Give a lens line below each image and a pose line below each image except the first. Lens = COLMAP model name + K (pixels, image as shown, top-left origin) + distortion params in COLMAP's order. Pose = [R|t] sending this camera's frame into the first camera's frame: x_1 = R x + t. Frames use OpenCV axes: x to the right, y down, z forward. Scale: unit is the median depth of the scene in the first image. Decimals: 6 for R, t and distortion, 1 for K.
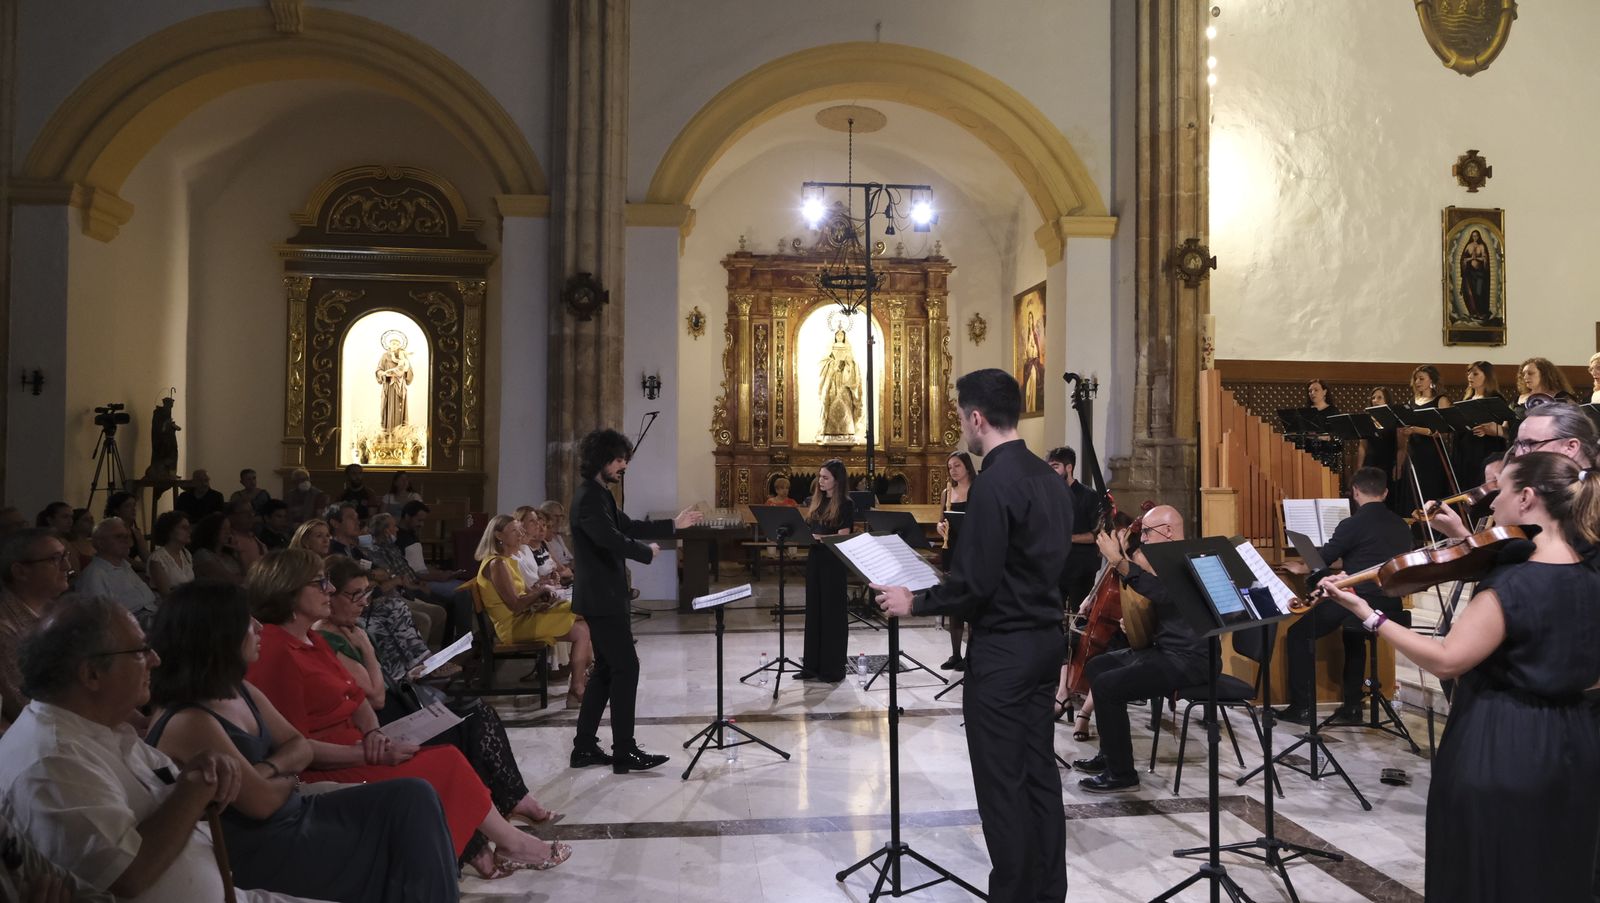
lens RADIAL K [[1080.8, 0, 807.4], [0, 1080.8, 453.8], [0, 0, 1]] dist [-0.027843, 0.010695]
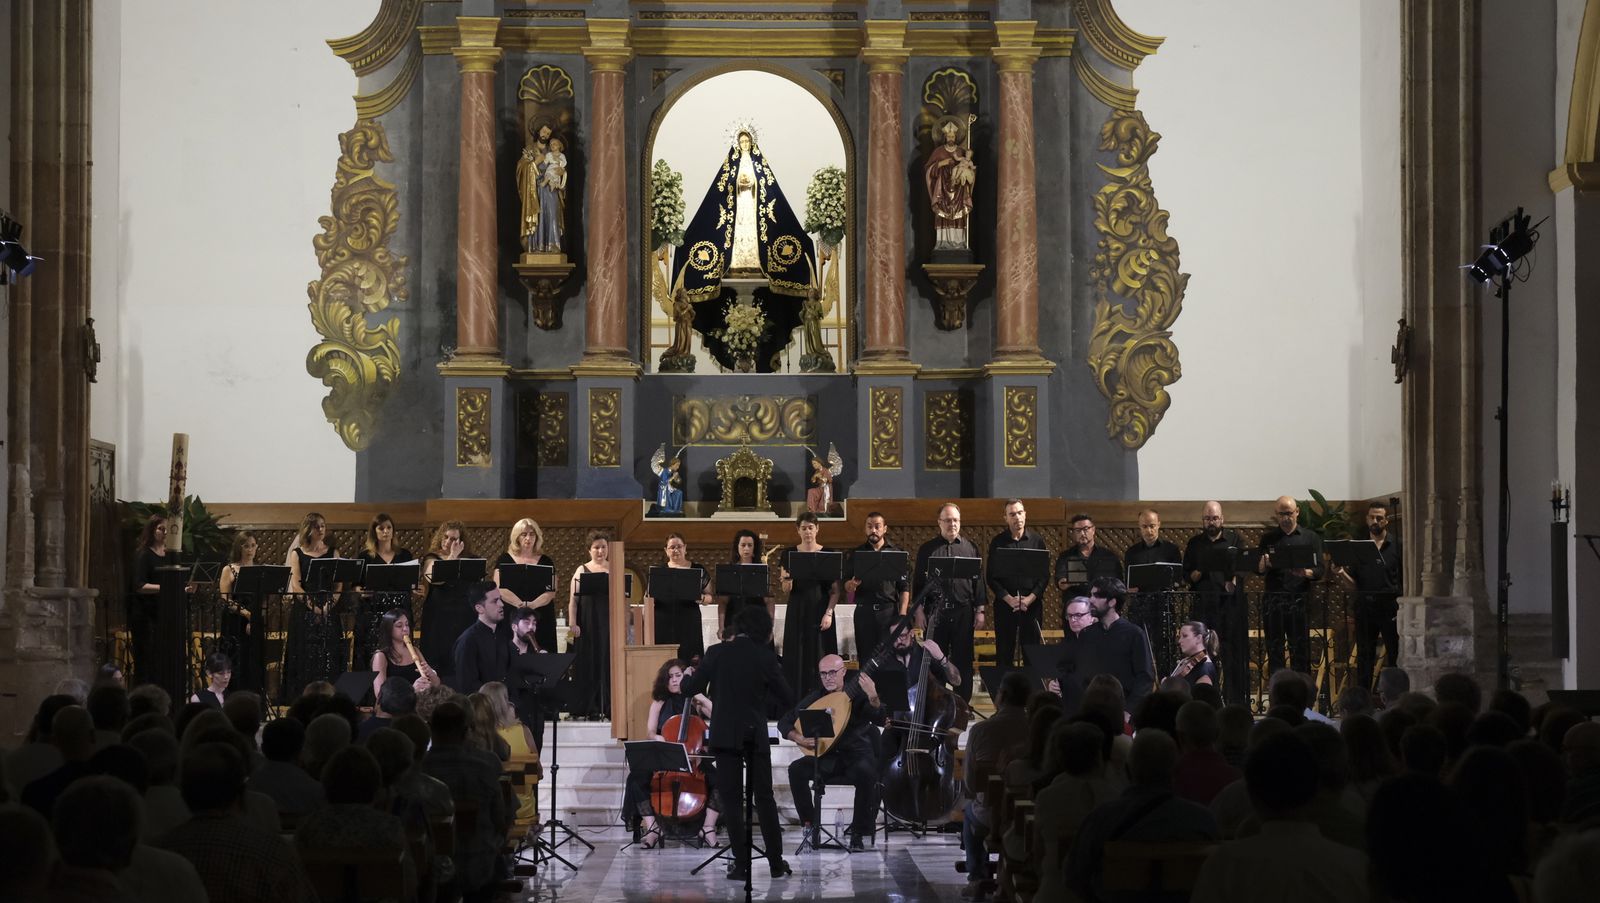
lens RADIAL K [[3582.1, 0, 800.0], [0, 3582.1, 451.5], [0, 0, 1]] dist [0.070622, -0.155931]
pose [[0.091165, 0.046664, 0.994742, -1.814549], [-0.013047, 0.998872, -0.045662, -0.001672], [-0.995750, -0.008815, 0.091671, 0.253402]]
